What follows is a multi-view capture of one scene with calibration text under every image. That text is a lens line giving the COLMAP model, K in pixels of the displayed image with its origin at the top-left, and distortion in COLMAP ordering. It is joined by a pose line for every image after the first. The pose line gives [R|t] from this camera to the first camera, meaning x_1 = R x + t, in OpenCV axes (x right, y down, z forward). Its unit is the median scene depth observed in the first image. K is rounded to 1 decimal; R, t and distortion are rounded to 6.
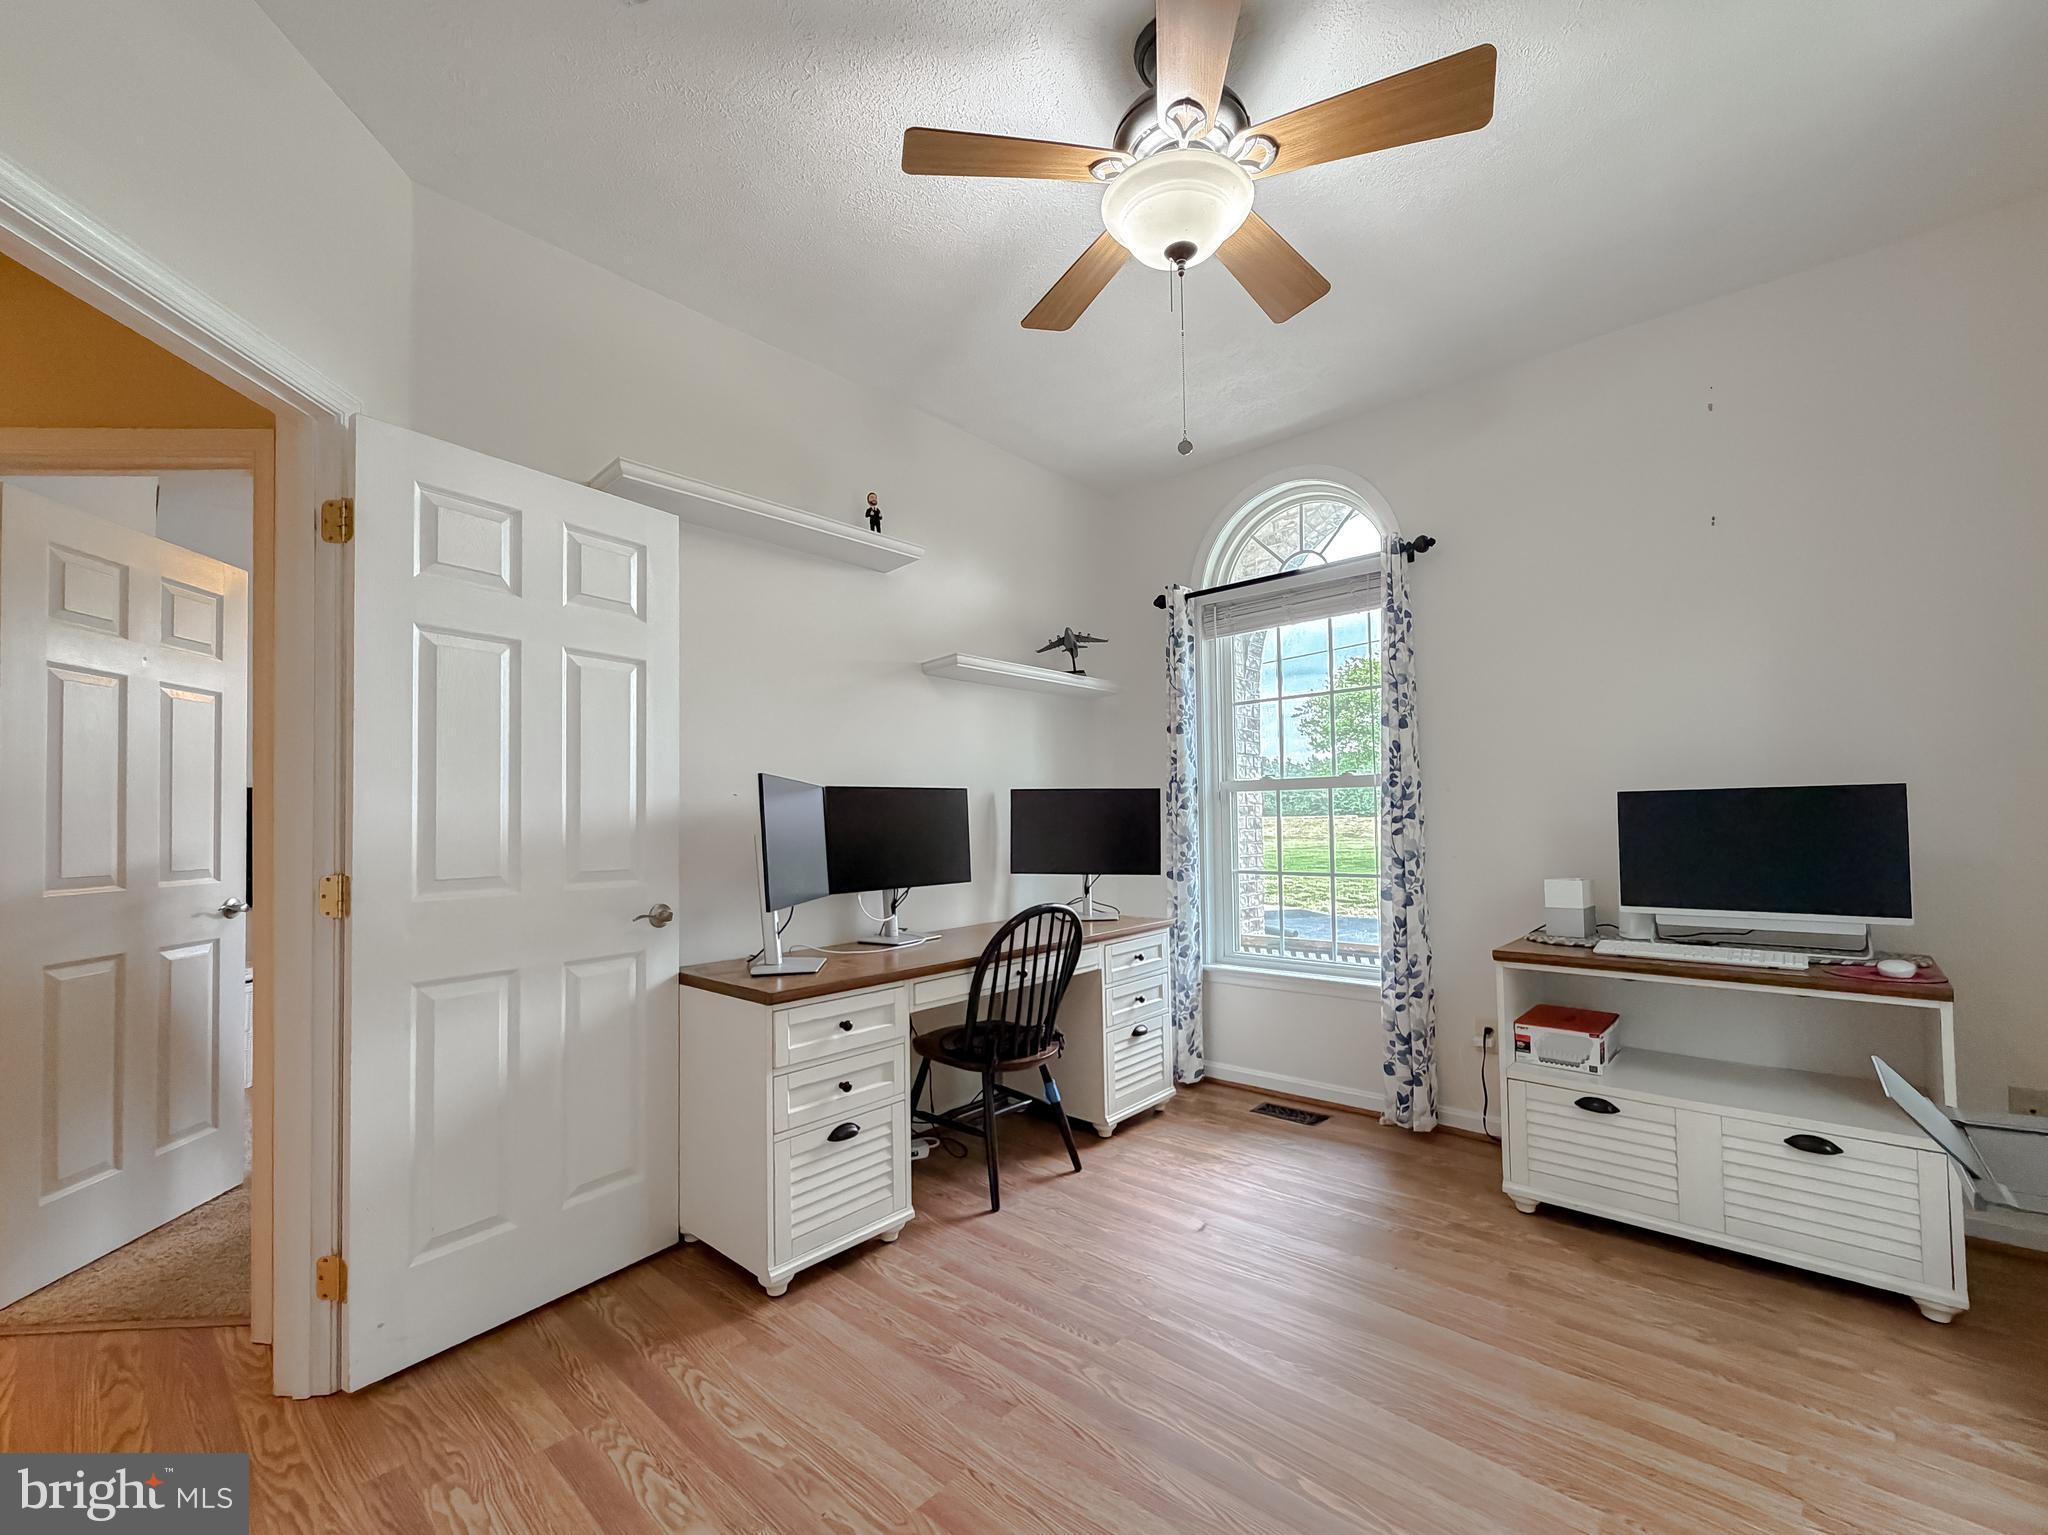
lens RADIAL K [[849.6, 0, 1005.4], [0, 849.6, 771.4], [0, 0, 1]] dist [-0.001178, 0.000198]
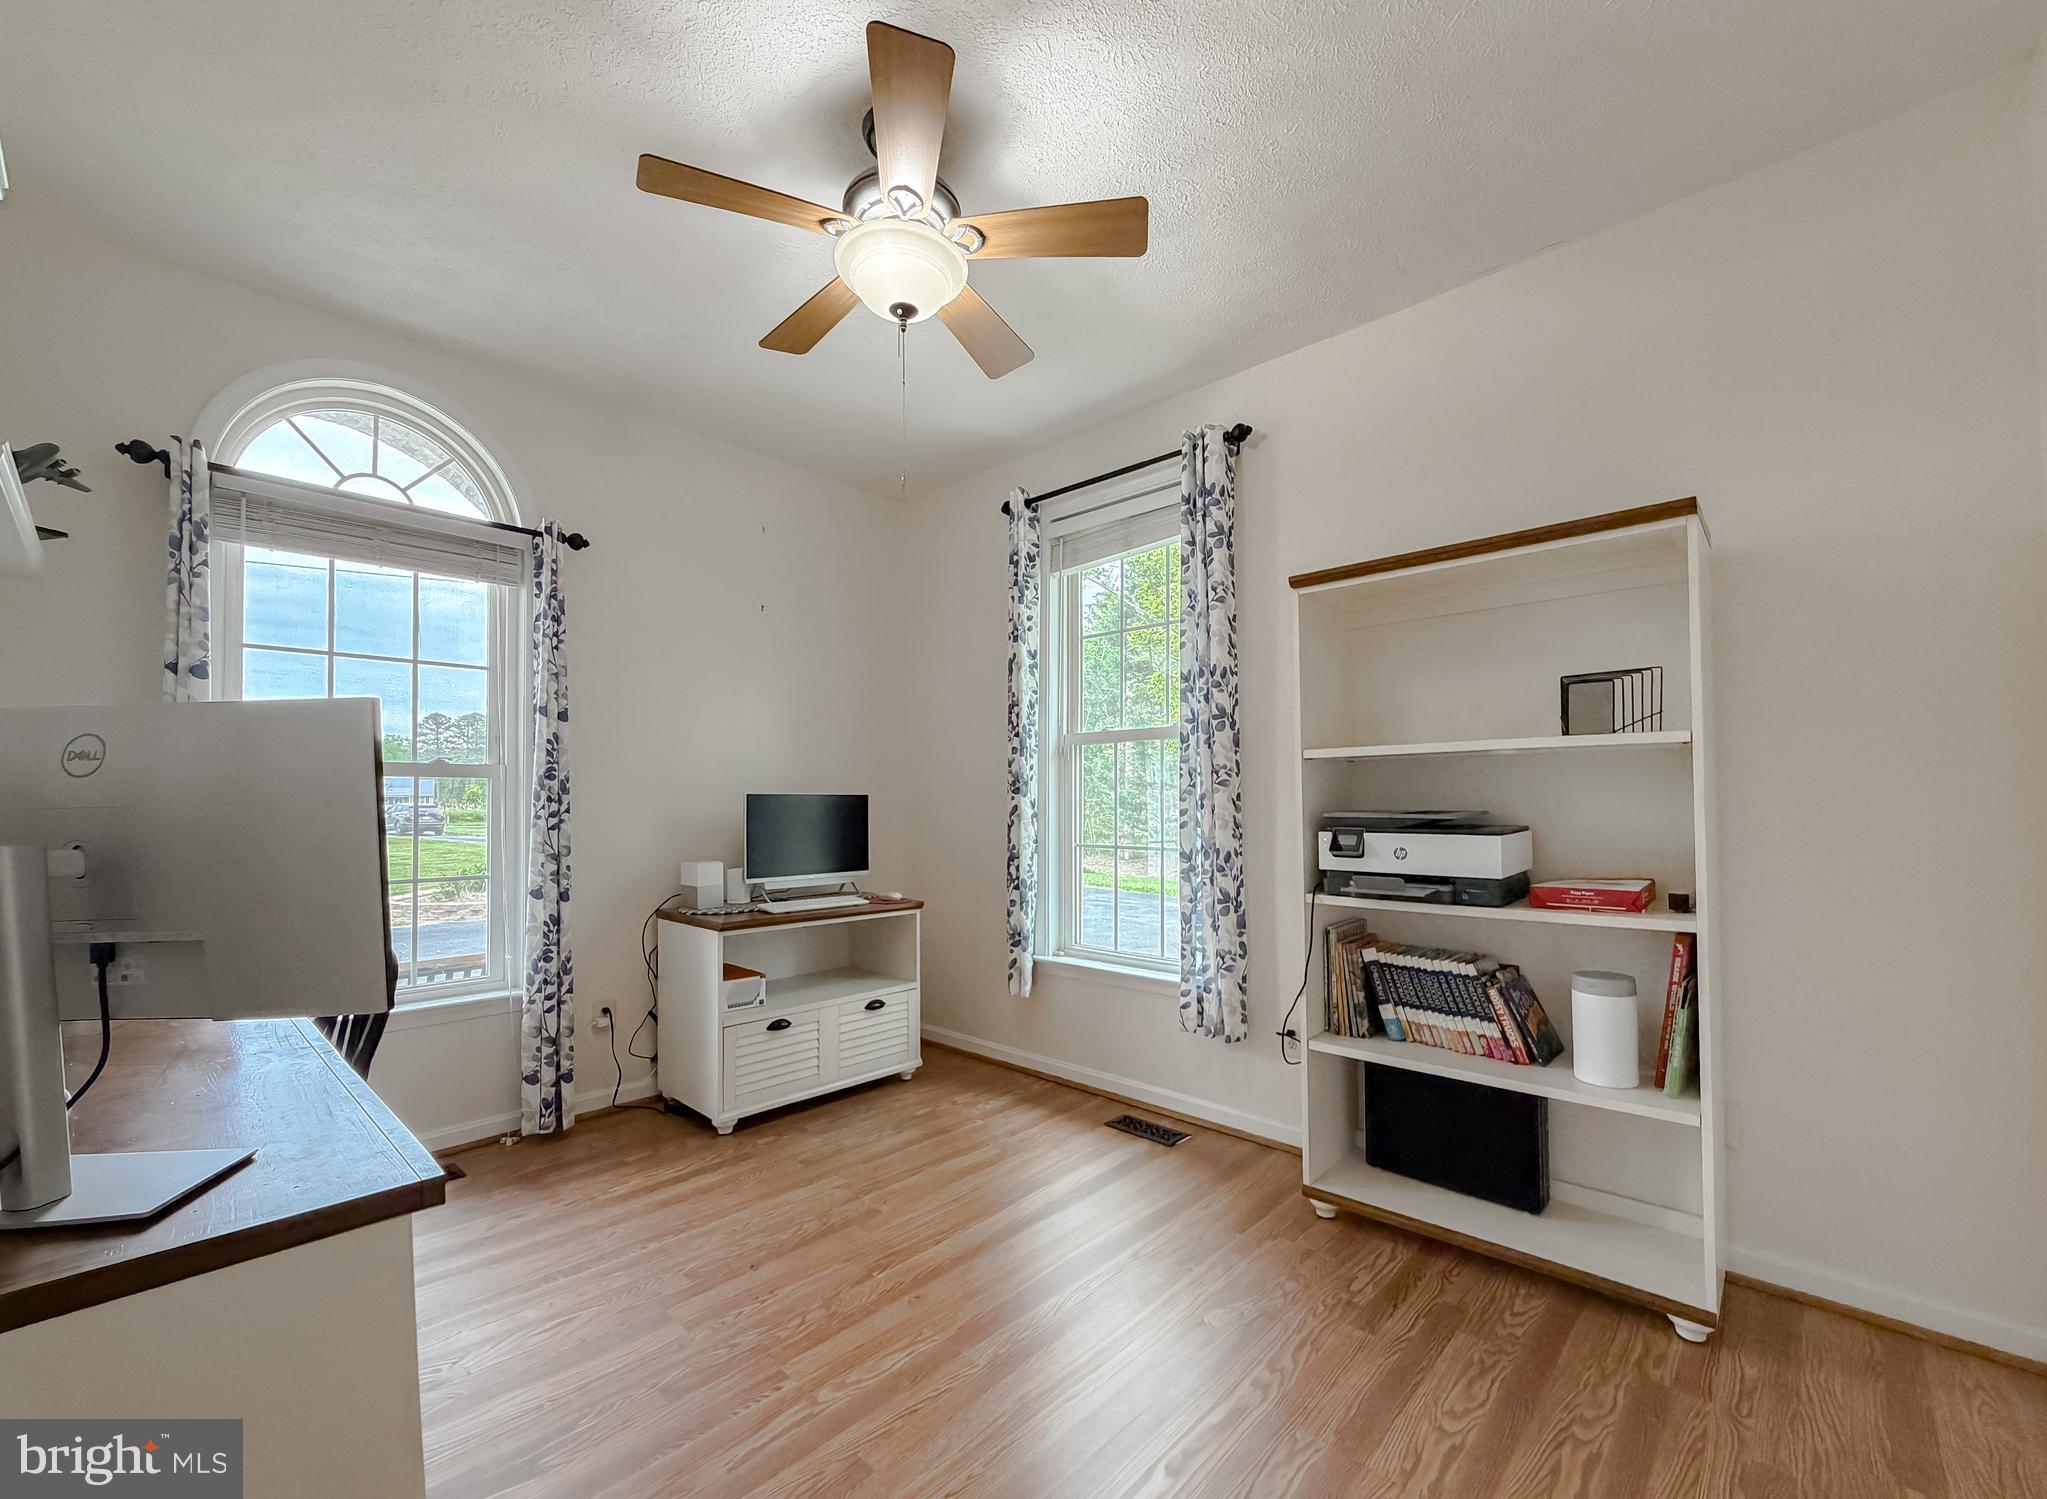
lens RADIAL K [[843.6, 0, 1023.5], [0, 843.6, 749.5], [0, 0, 1]] dist [-0.000121, -0.000081]
pose [[0.006517, 0.082461, 0.996573, -0.512128], [-0.055353, 0.995096, -0.081977, 0.032870], [-0.998446, -0.054629, 0.011049, 0.465068]]
